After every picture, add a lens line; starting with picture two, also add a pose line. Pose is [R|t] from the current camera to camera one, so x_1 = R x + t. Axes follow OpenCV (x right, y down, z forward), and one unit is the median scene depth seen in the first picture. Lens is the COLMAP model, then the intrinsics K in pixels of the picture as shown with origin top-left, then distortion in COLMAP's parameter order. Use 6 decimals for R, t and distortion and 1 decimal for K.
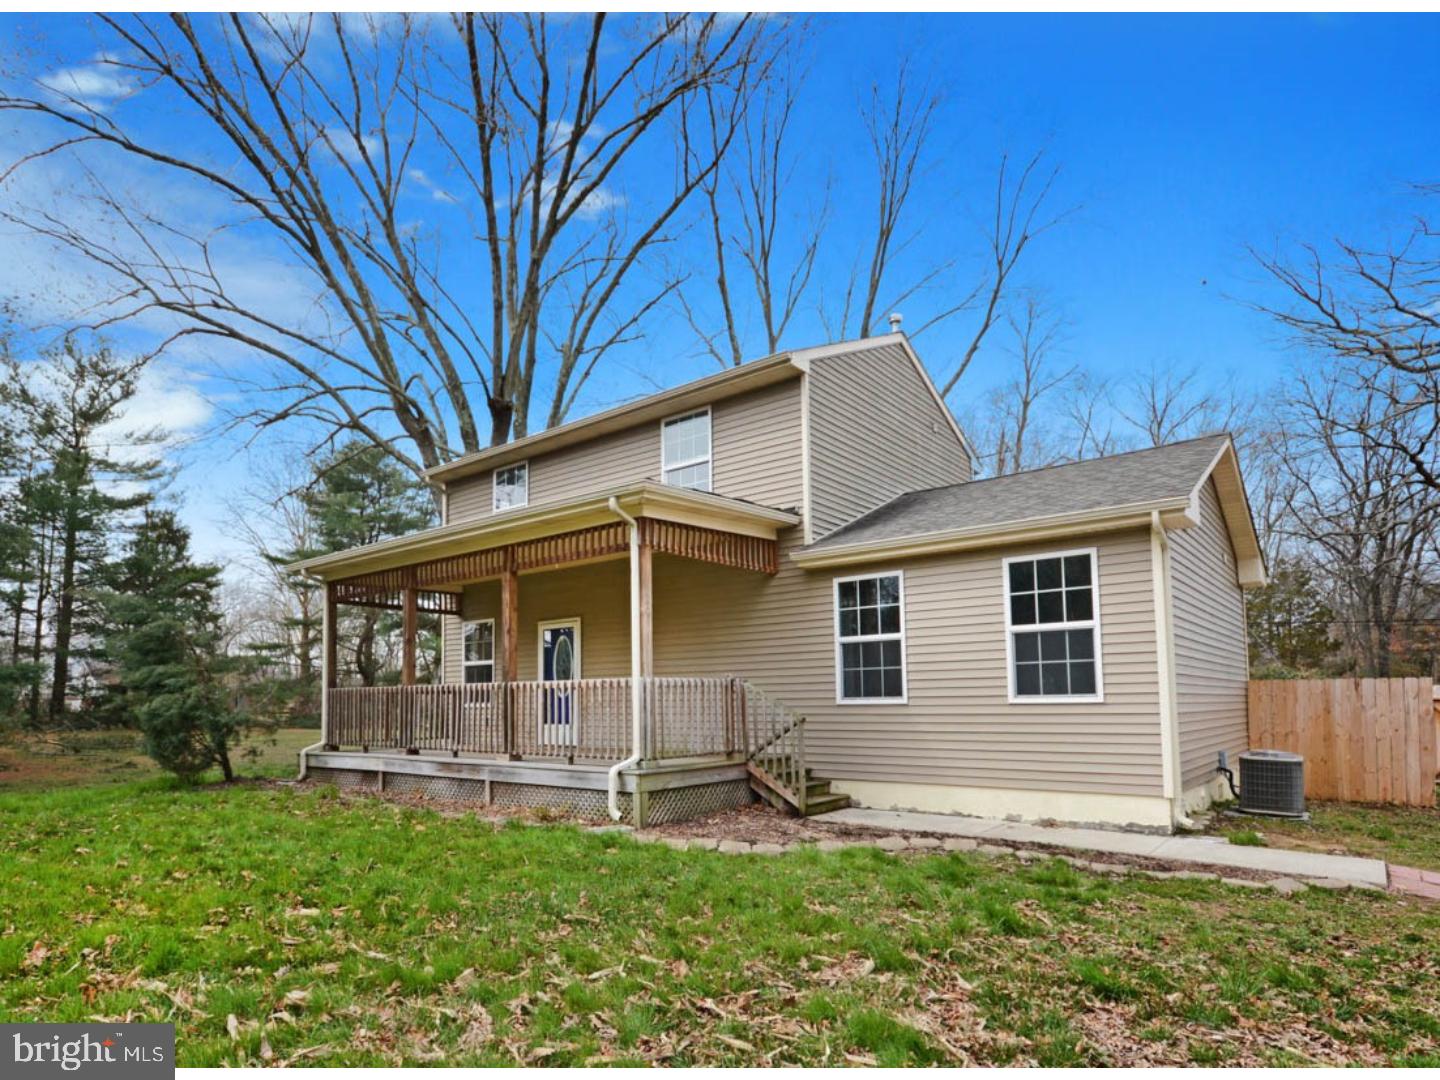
lens RADIAL K [[645.7, 0, 730.1], [0, 645.7, 525.3], [0, 0, 1]] dist [0.019587, 0.000097]
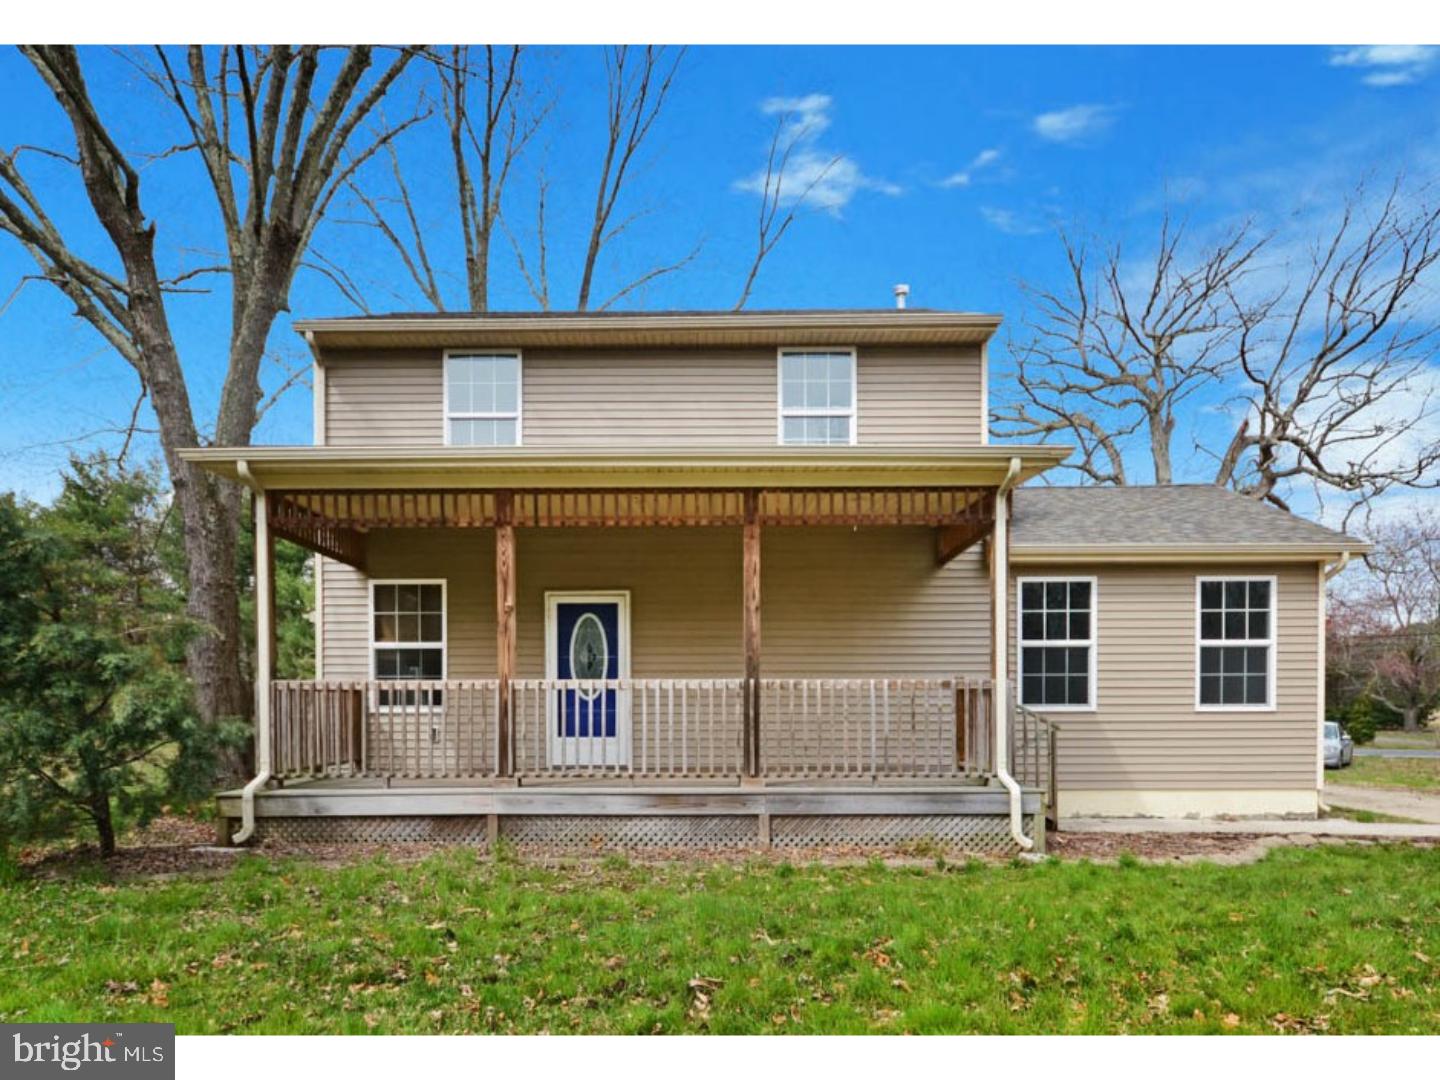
lens RADIAL K [[676.1, 0, 720.0], [0, 676.1, 573.1], [0, 0, 1]] dist [0.019849, -0.000094]
pose [[0.846564, 0.114406, 0.519846, -0.781646], [-0.144949, 0.989269, 0.018333, 0.131617], [-0.512170, -0.090872, 0.854063, 0.425982]]
